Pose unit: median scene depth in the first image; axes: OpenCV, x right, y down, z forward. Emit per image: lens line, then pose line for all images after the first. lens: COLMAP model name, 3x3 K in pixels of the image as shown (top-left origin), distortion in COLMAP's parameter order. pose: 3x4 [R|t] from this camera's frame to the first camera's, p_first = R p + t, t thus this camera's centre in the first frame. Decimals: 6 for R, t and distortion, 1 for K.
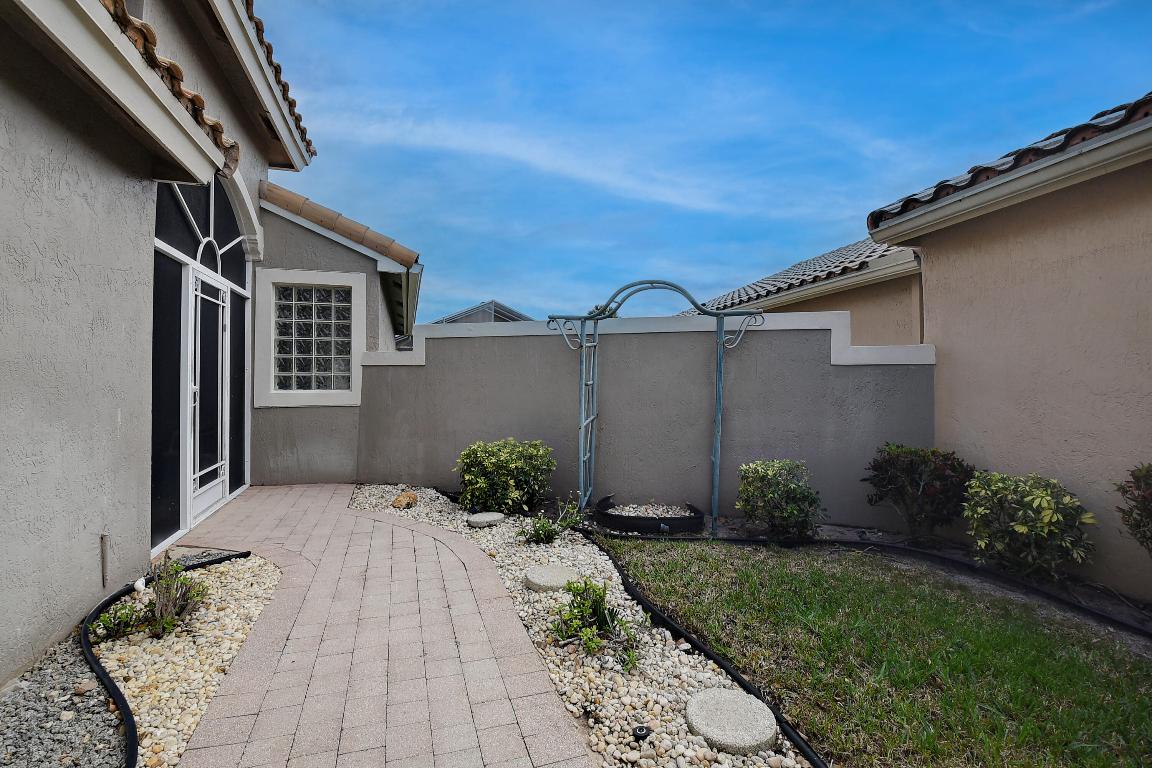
lens RADIAL K [[509.6, 0, 585.6], [0, 509.6, 368.2], [0, 0, 1]] dist [0.000662, -0.024296]
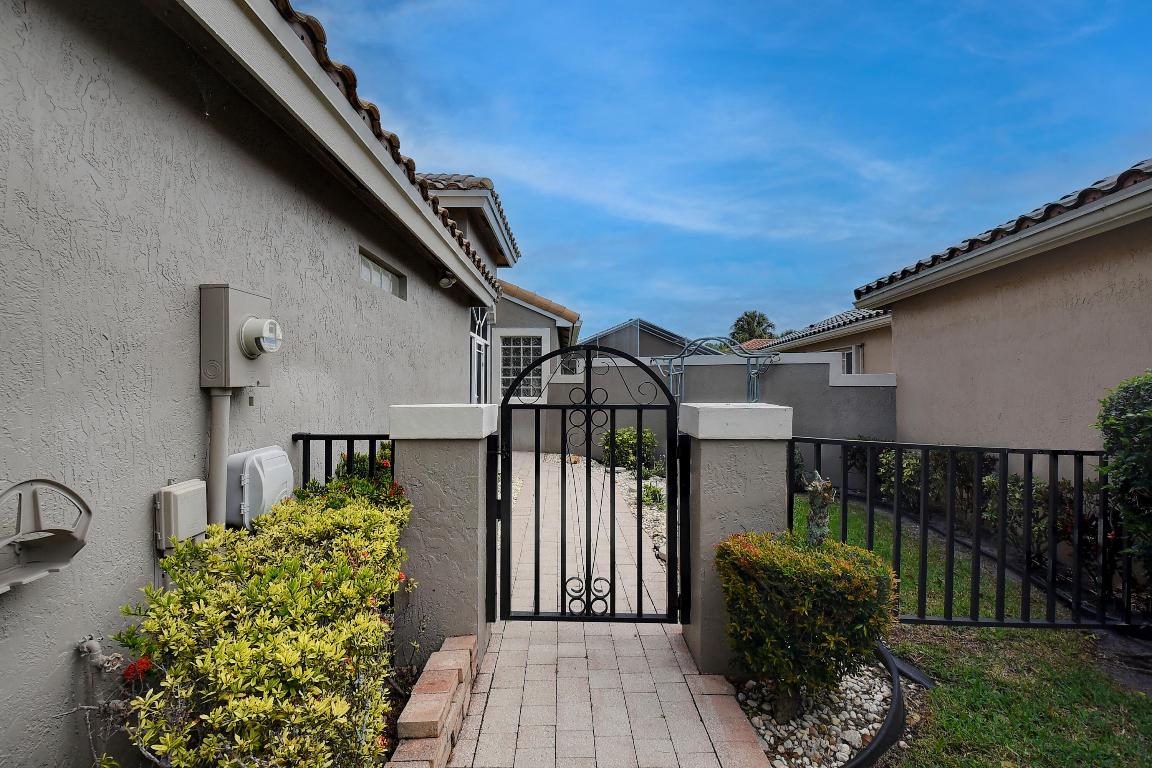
lens RADIAL K [[509.6, 0, 585.6], [0, 509.6, 368.2], [0, 0, 1]] dist [0.000662, -0.024296]
pose [[0.956926, -0.003213, -0.290314, 0.191465], [0.000526, 0.999956, -0.009332, -0.042713], [0.290332, 0.008778, 0.956886, -0.648693]]
